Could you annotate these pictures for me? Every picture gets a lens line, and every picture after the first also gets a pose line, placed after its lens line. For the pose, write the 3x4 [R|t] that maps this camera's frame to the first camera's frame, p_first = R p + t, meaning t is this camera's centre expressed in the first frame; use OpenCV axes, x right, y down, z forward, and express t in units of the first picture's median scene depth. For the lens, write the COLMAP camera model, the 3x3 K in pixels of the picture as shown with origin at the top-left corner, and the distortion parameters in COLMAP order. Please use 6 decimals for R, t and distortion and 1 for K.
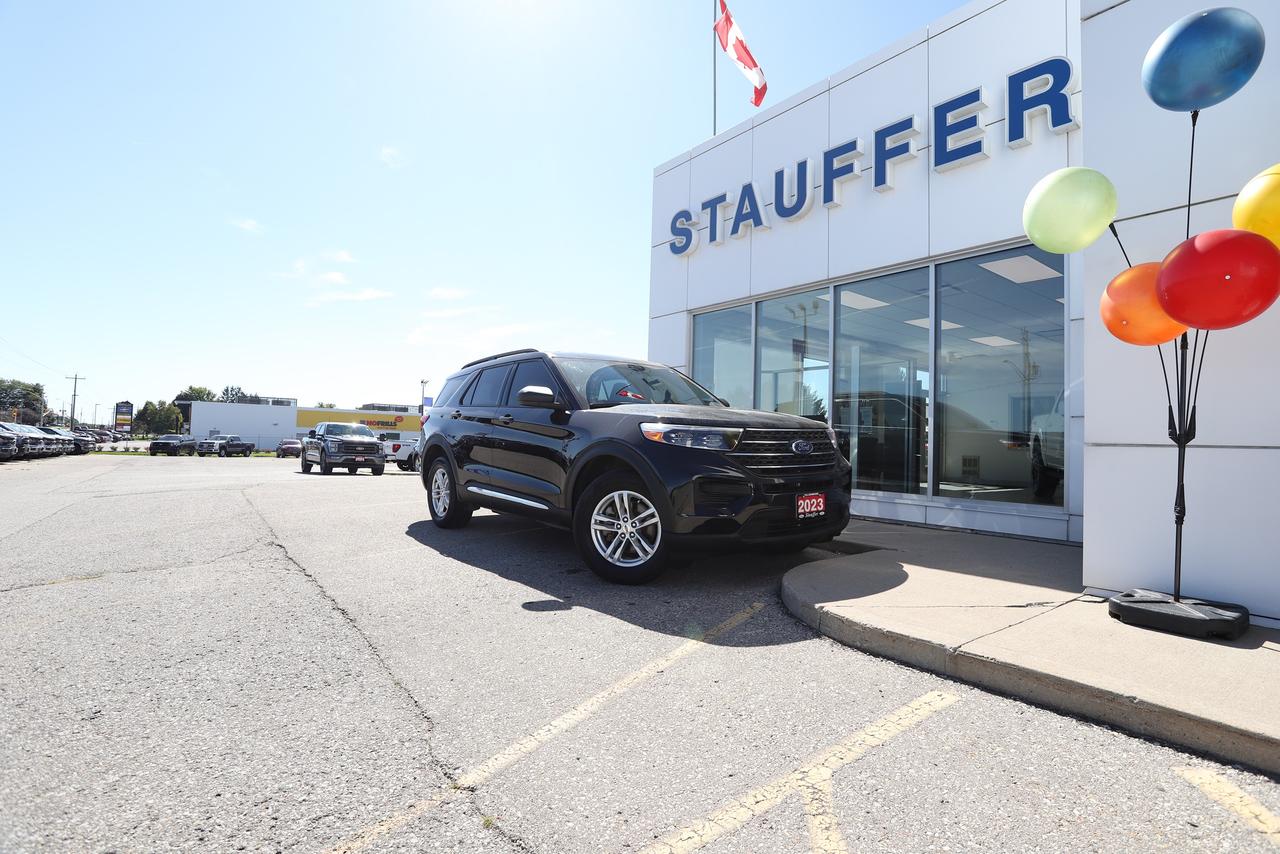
lens RADIAL K [[595.5, 0, 640.0], [0, 595.5, 427.0], [0, 0, 1]] dist [-0.059166, 0.022293]
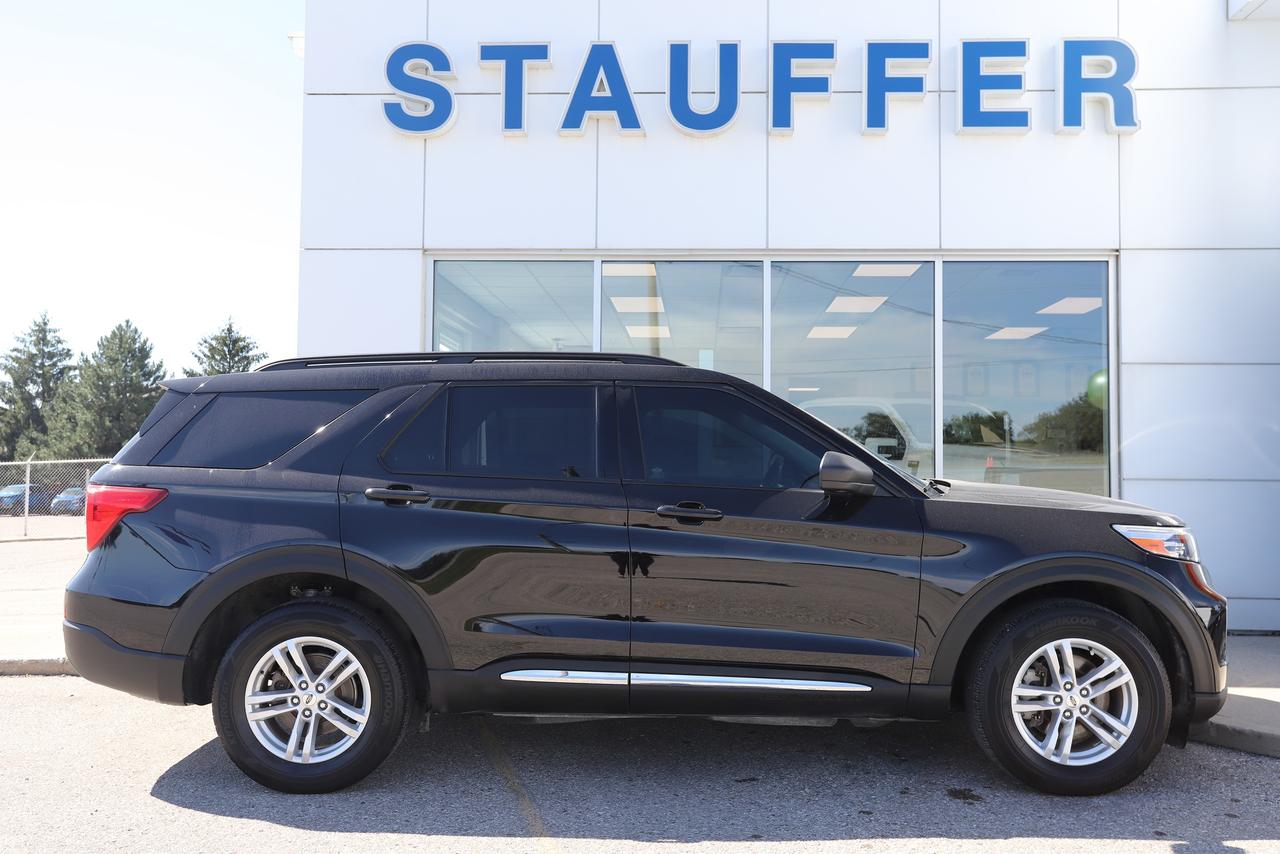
lens RADIAL K [[1125.4, 0, 640.0], [0, 1125.4, 427.0], [0, 0, 1]] dist [0.002841, 0.011080]
pose [[0.660372, 0.004692, 0.750924, -0.817978], [-0.003924, 0.999988, -0.002798, -0.072891], [-0.750928, -0.001099, 0.660383, 0.392515]]
